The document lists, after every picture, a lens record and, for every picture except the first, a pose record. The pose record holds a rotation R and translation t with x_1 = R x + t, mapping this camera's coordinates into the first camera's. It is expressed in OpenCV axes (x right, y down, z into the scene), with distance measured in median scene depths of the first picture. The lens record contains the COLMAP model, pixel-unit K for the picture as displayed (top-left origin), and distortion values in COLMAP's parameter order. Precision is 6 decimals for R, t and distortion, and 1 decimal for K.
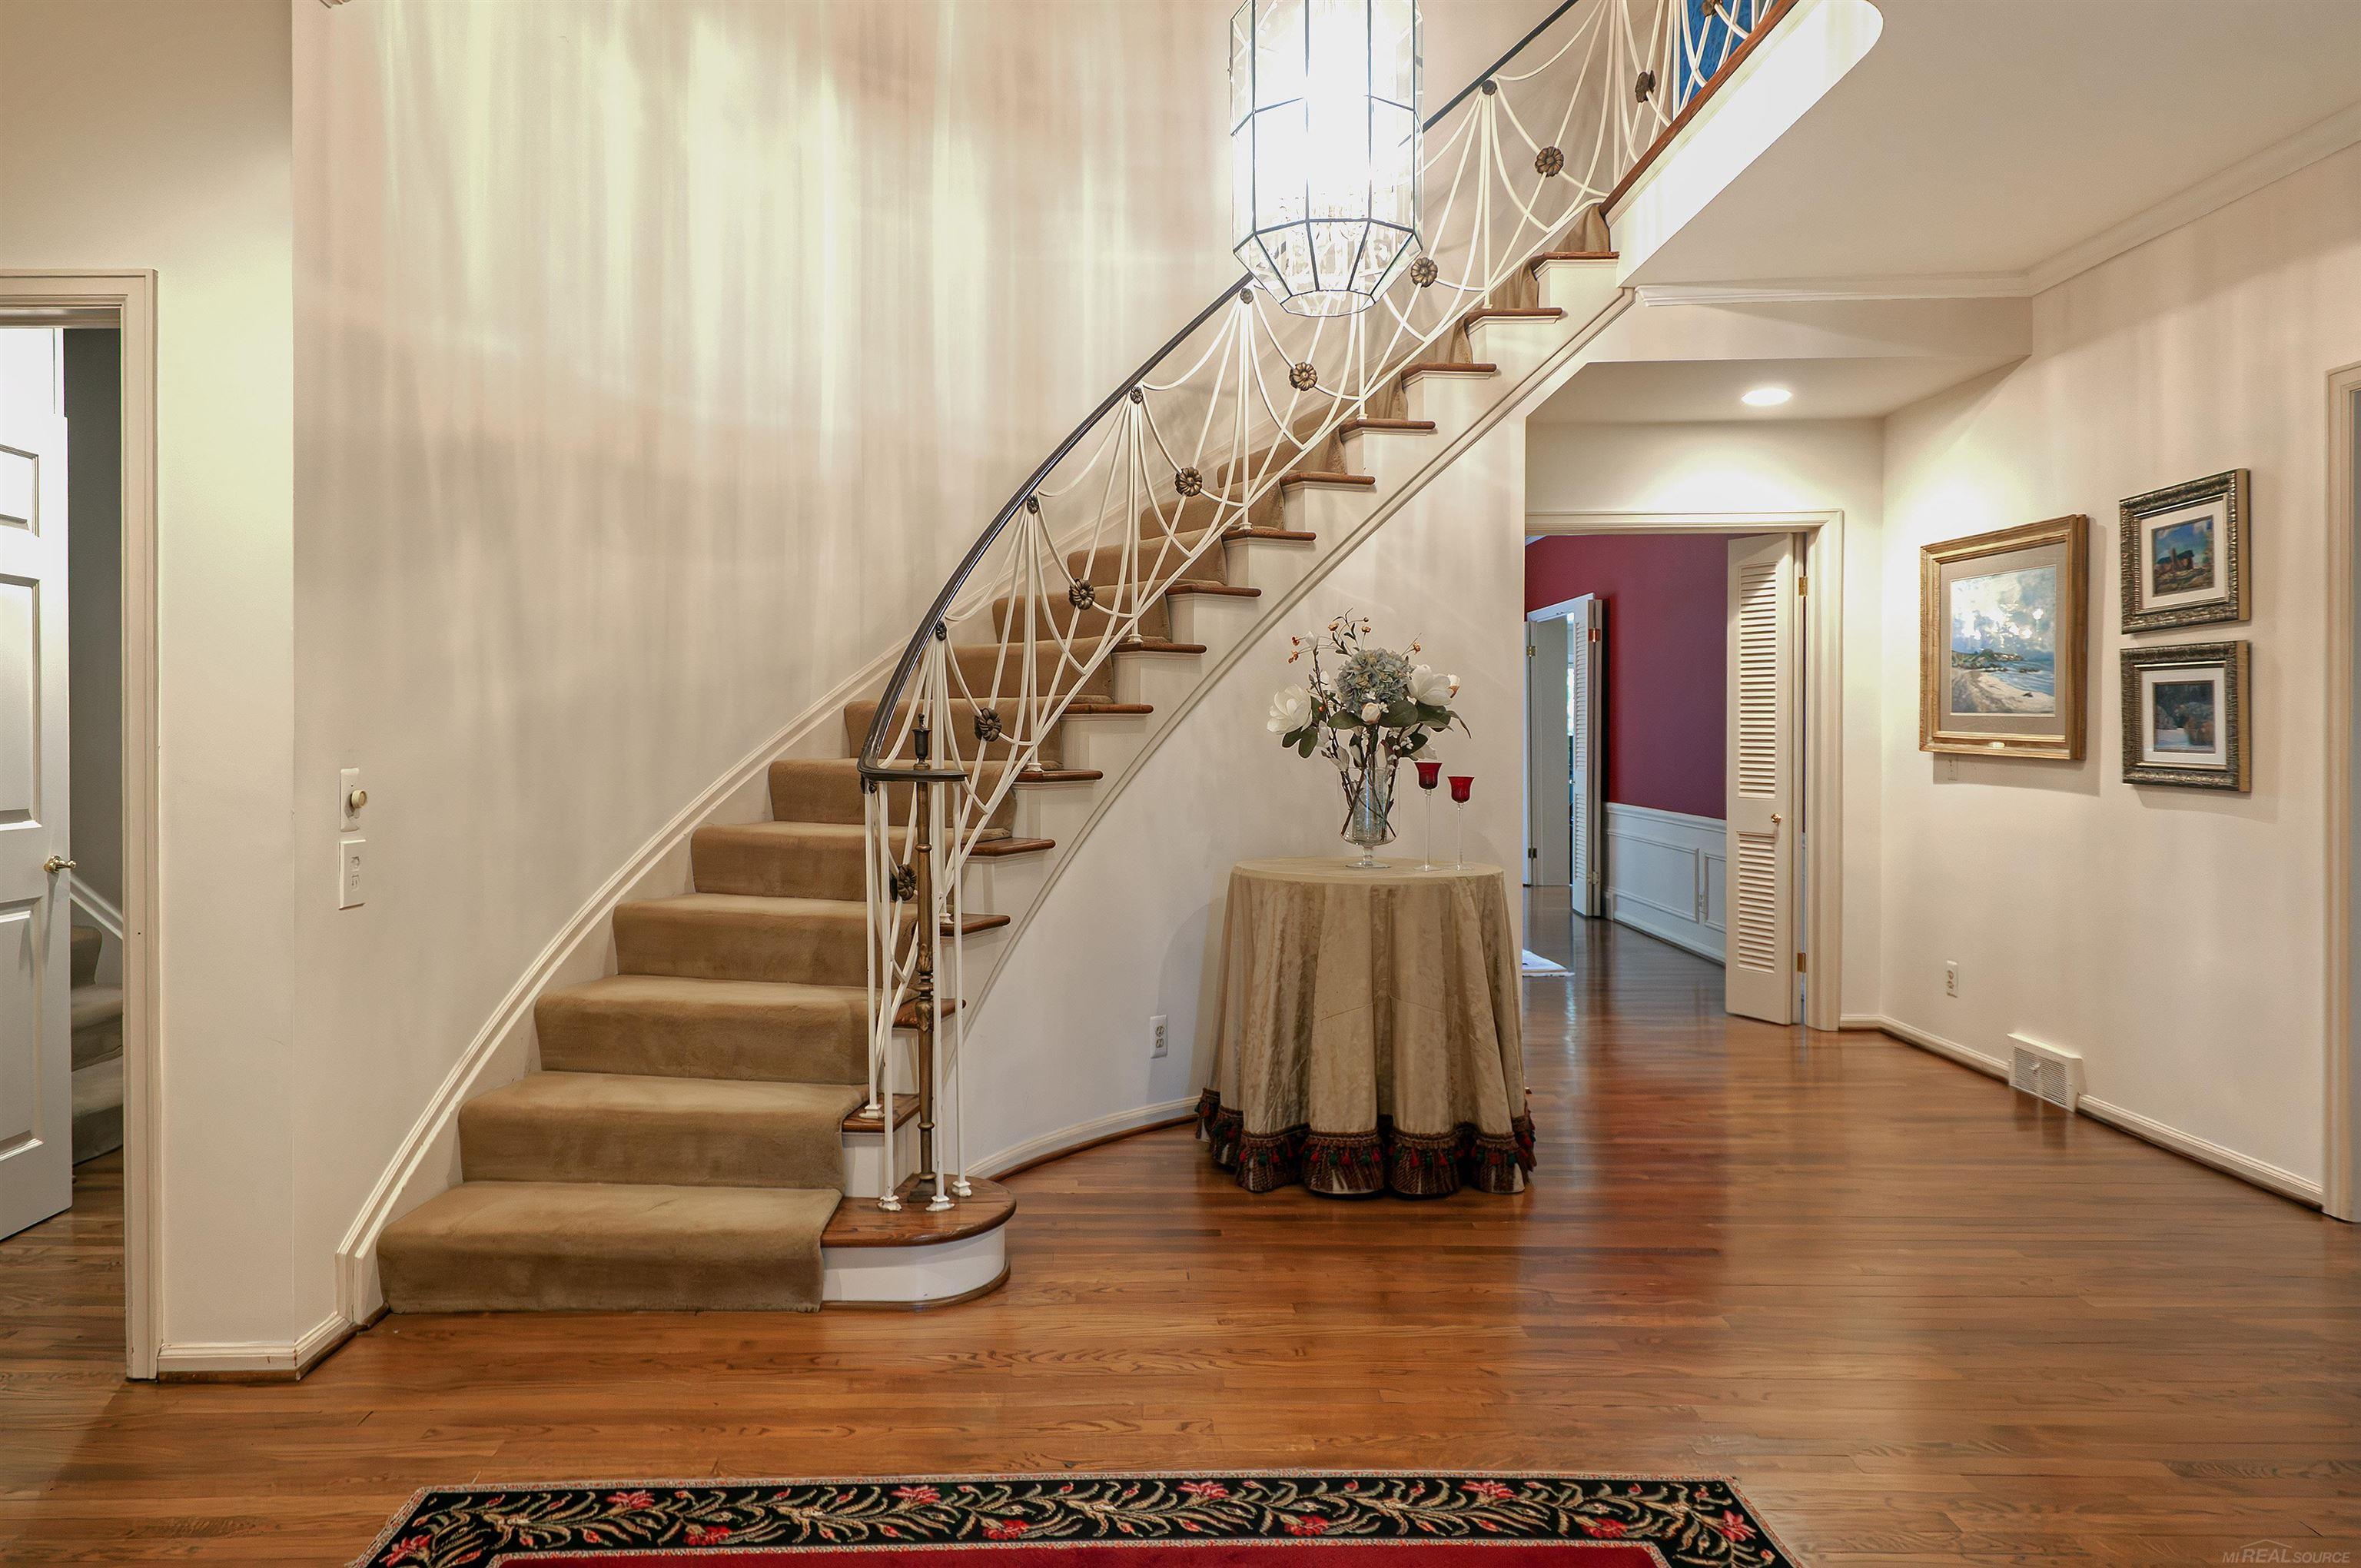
lens RADIAL K [[1458.8, 0, 1074.9], [0, 1458.8, 752.2], [0, 0, 1]] dist [0.013383, -0.009268]
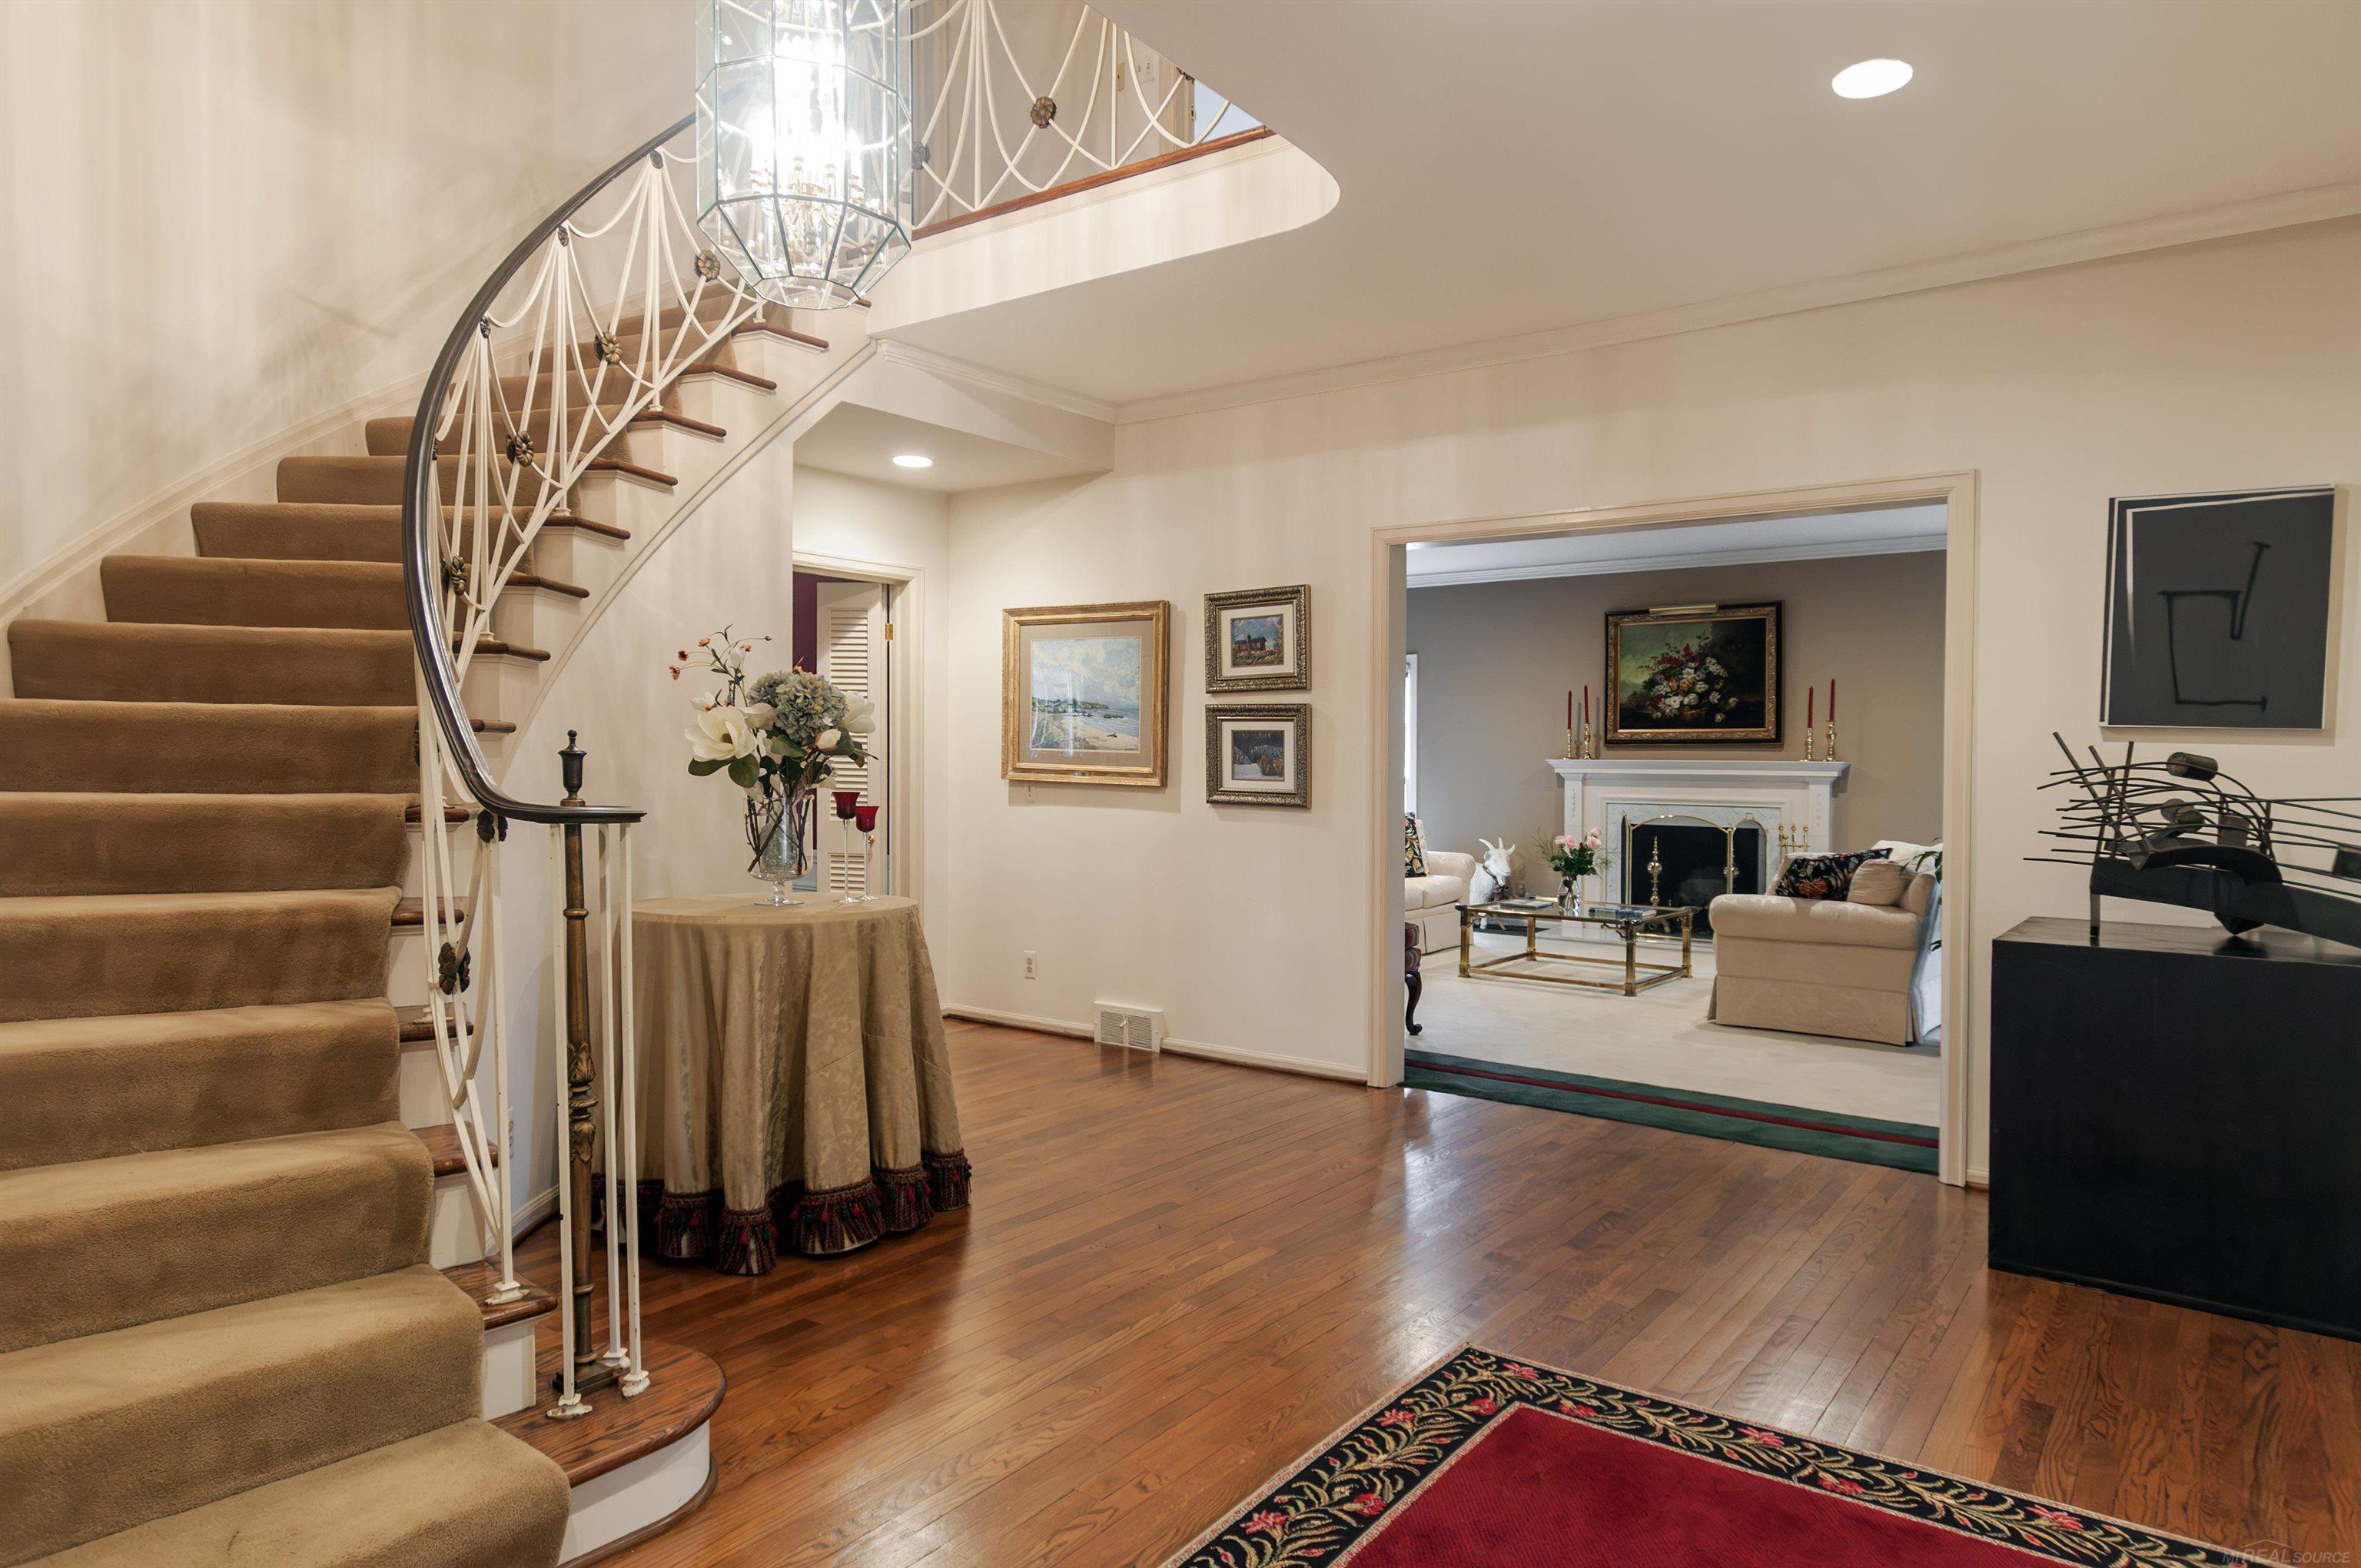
lens RADIAL K [[1458.8, 0, 1136.5], [0, 1458.8, 786.5], [0, 0, 1]] dist [0.013383, -0.009268]
pose [[0.577402, -0.003860, 0.816451, -0.432892], [-0.000861, 0.999985, 0.005337, -0.001454], [-0.816460, -0.003785, 0.577390, 0.277851]]
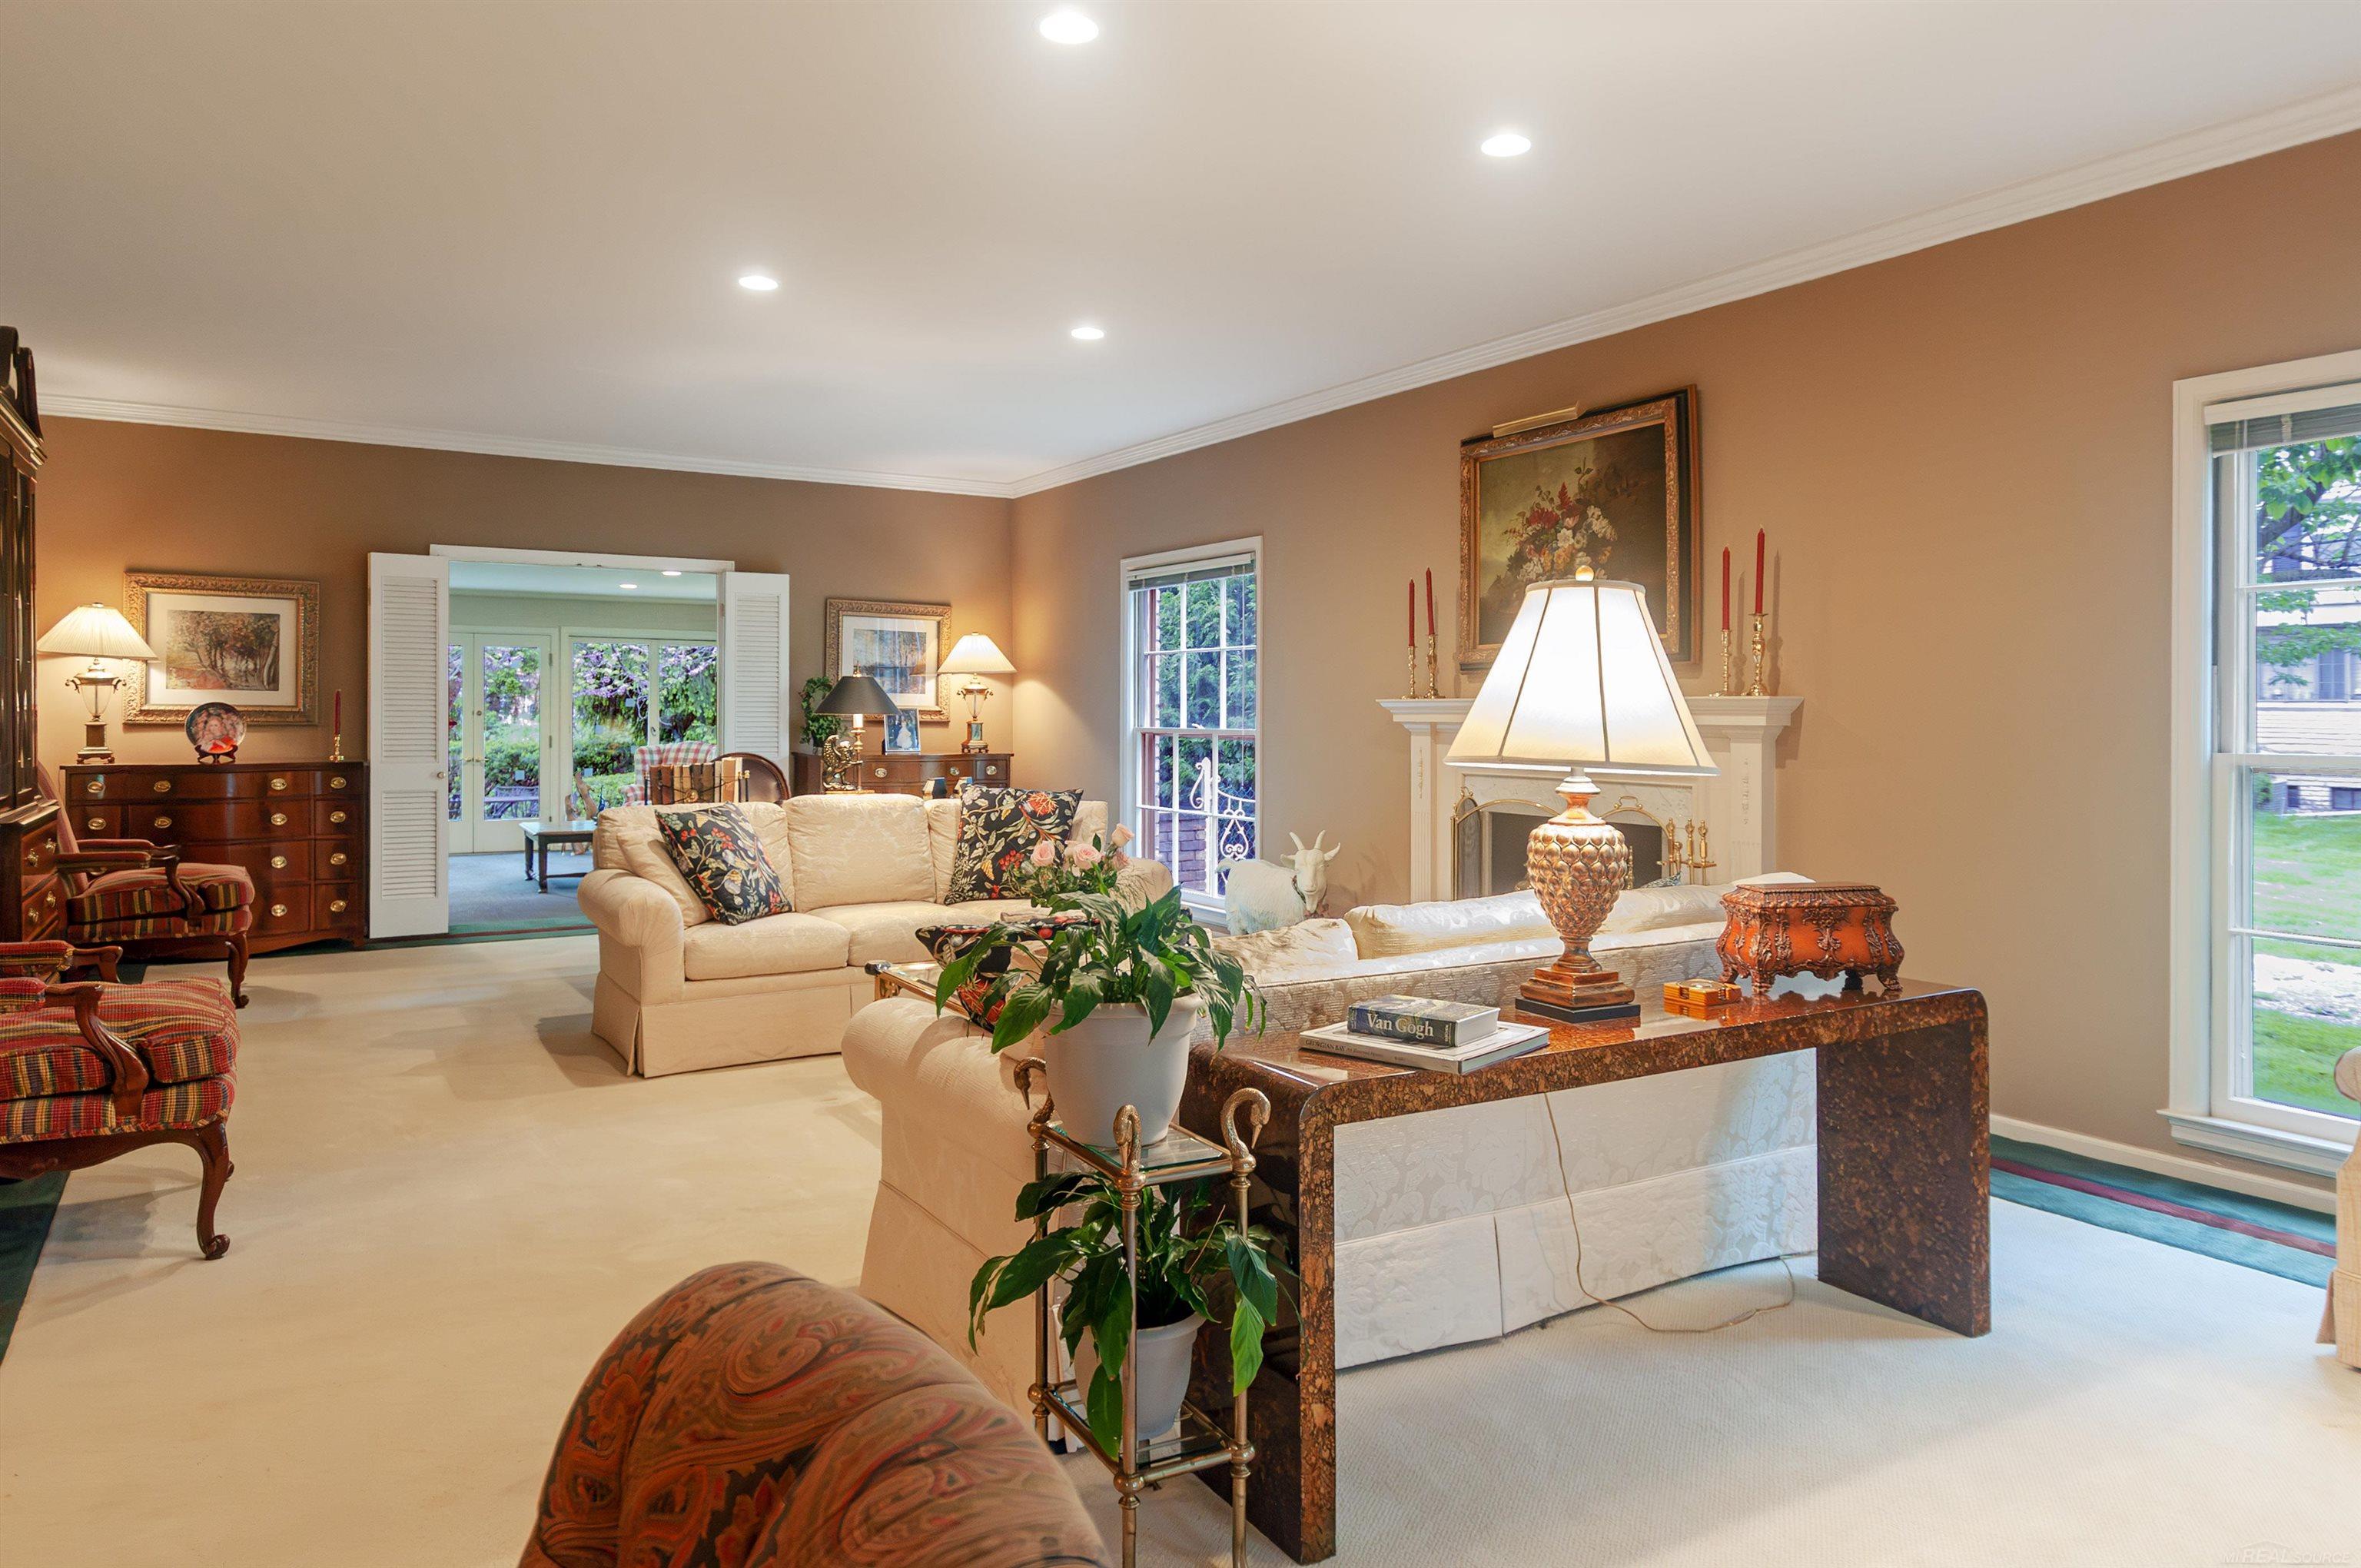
lens RADIAL K [[1554.1, 0, 1191.3], [0, 1554.1, 717.6], [0, 0, 1]] dist [0.002575, 0.000774]
pose [[0.829206, 0.002822, 0.558935, 0.948615], [0.003490, 0.999942, -0.010226, -0.001478], [-0.558932, 0.010430, 0.829148, -0.030999]]
